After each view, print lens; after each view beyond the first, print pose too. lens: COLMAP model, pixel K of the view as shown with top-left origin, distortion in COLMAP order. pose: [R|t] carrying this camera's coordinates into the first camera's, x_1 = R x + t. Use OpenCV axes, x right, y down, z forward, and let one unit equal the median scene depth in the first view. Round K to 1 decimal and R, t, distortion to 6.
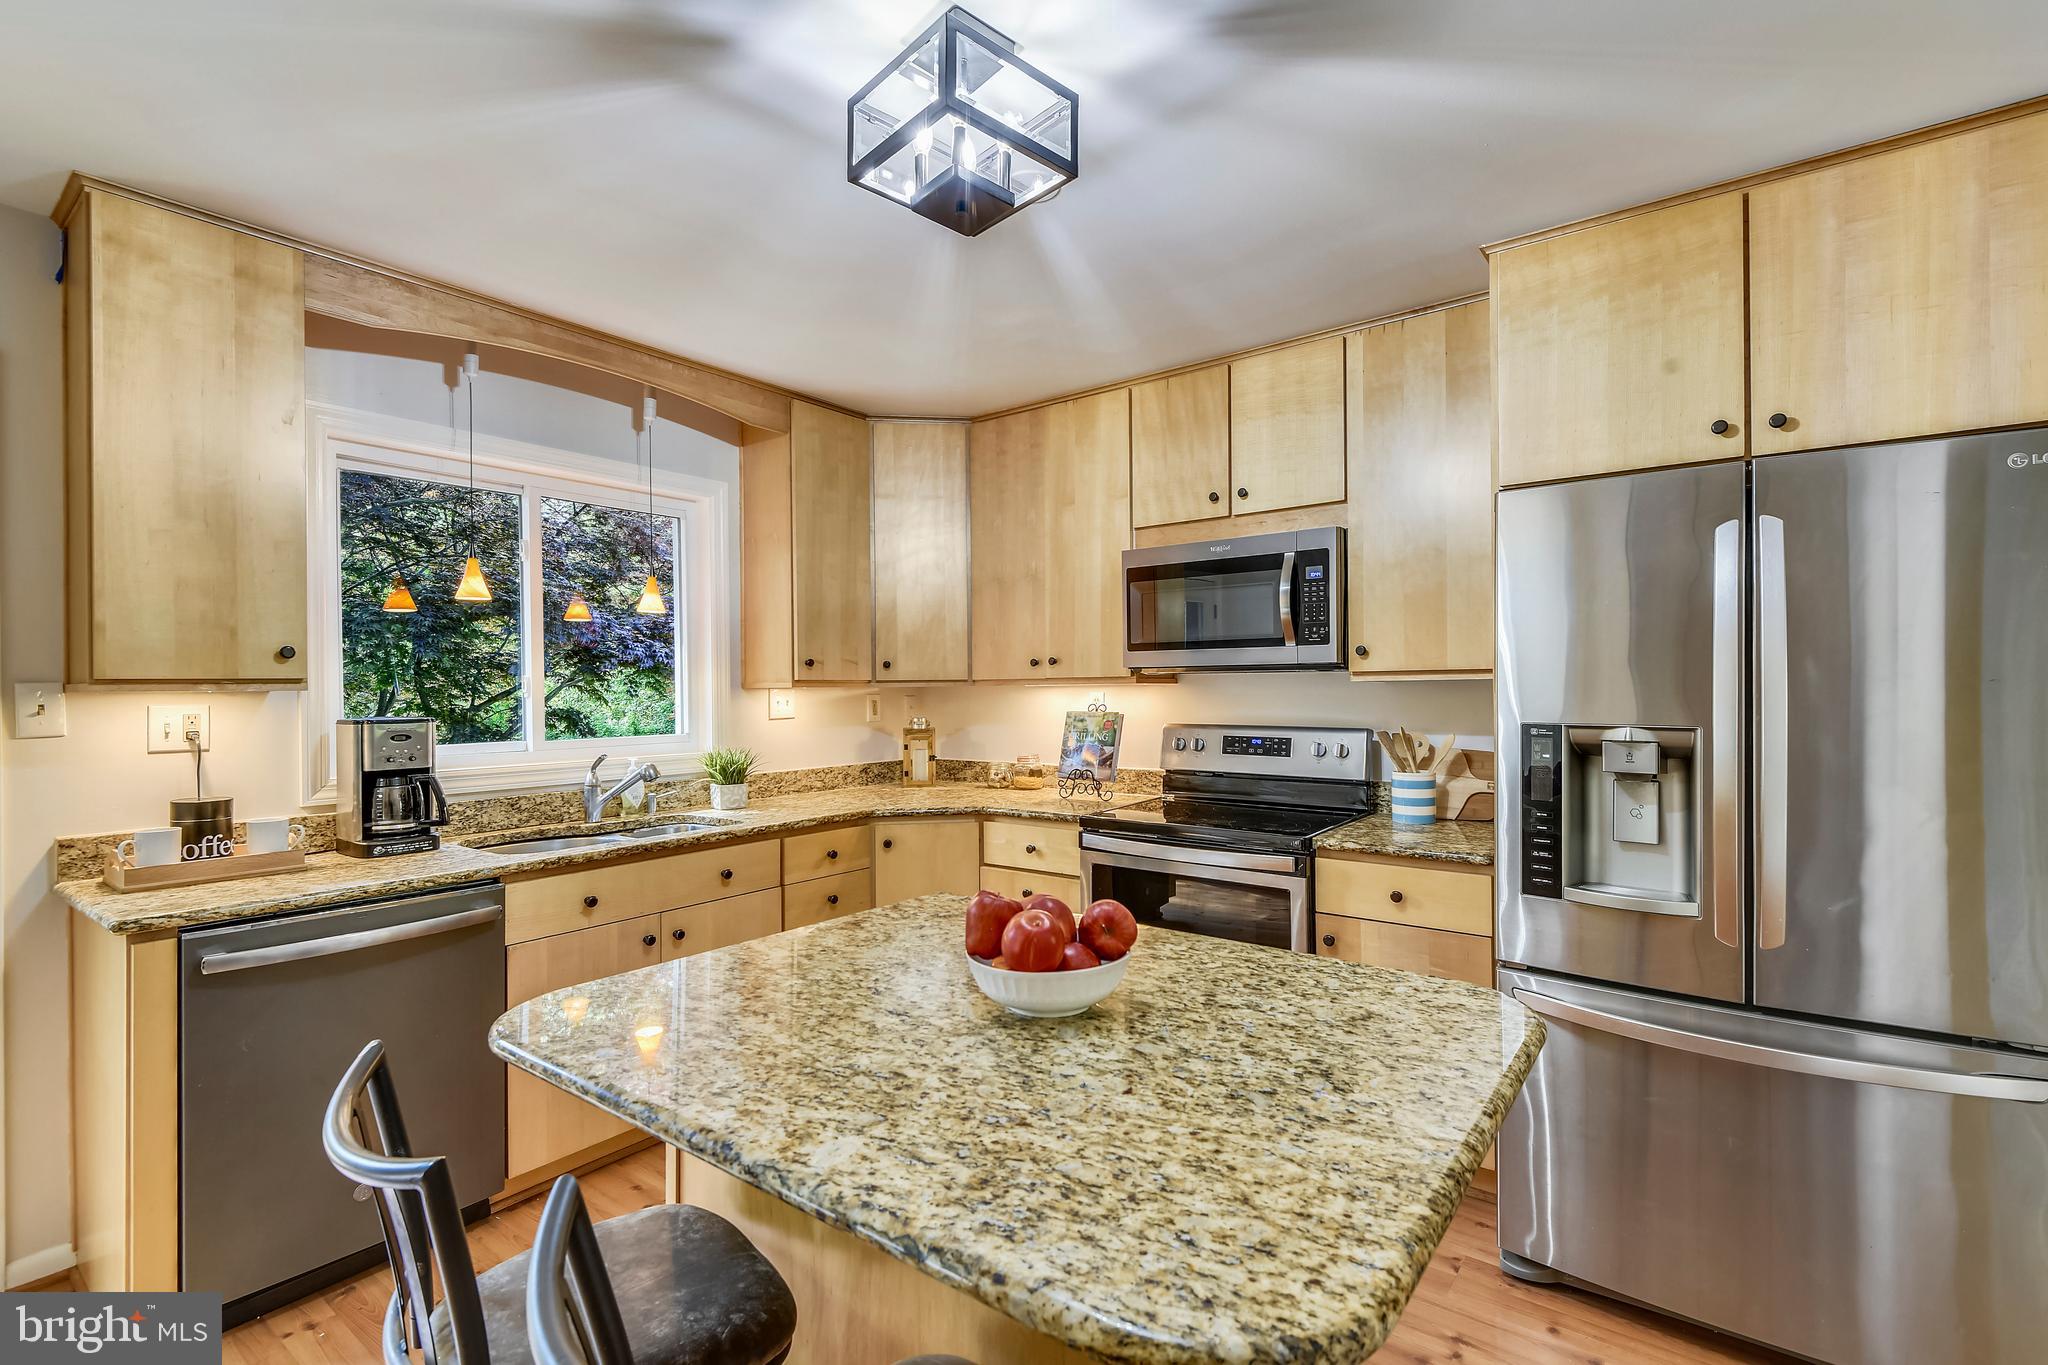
lens RADIAL K [[931.1, 0, 1024.0], [0, 931.1, 682.5], [0, 0, 1]] dist [0.014365, -0.000309]
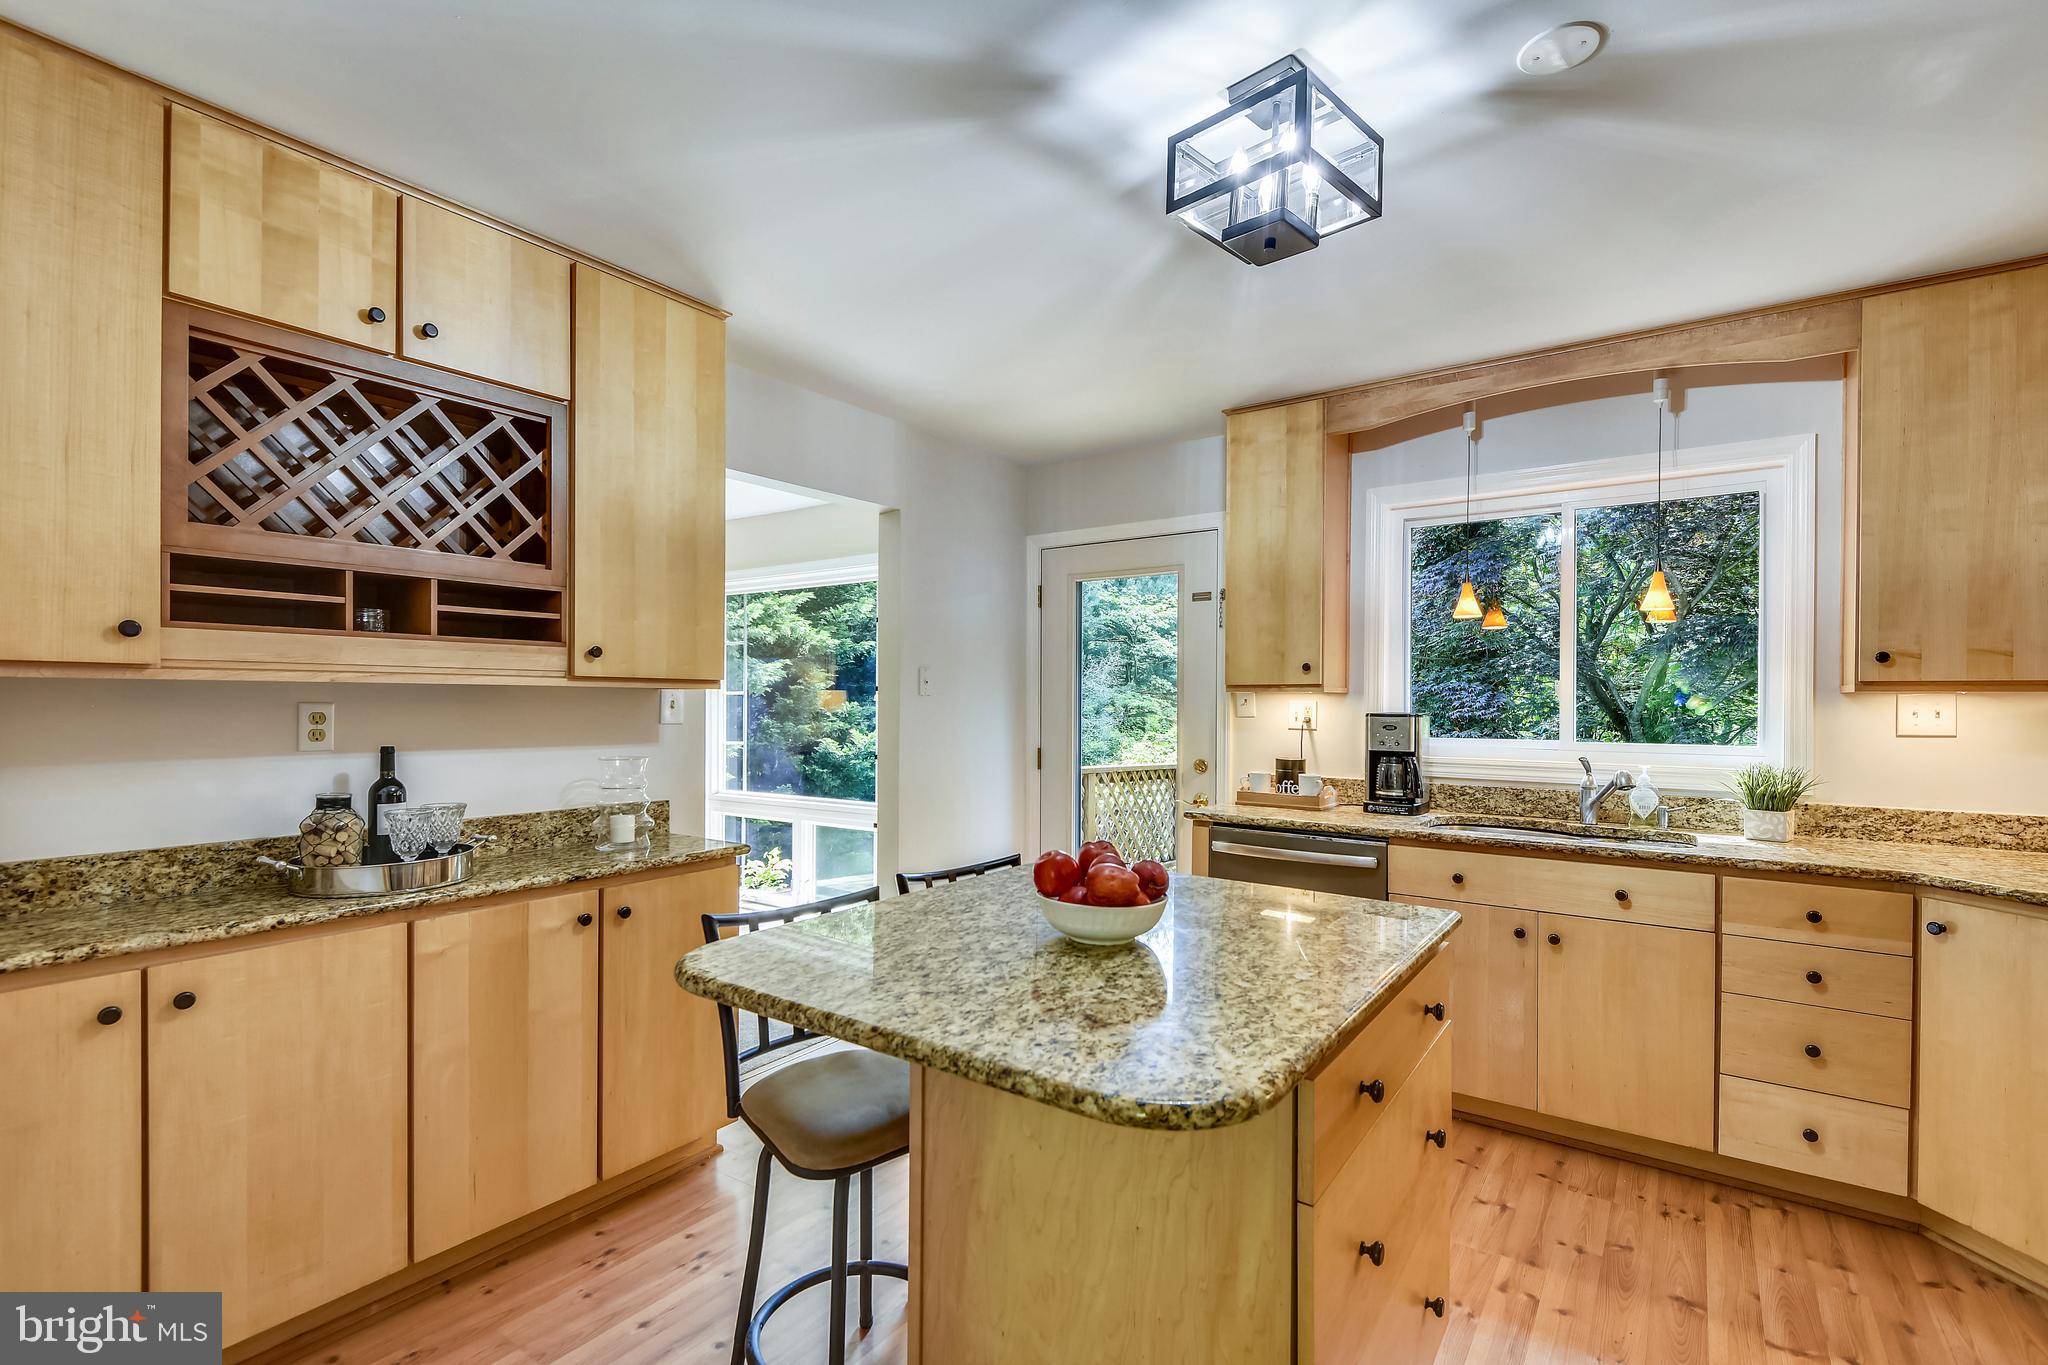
lens RADIAL K [[931.1, 0, 1024.0], [0, 931.1, 682.5], [0, 0, 1]] dist [0.014365, -0.000309]
pose [[0.035843, -0.007668, -0.999328, 1.118901], [-0.002004, 0.999968, -0.007745, 0.011642], [0.999355, 0.002280, 0.035826, 0.745403]]
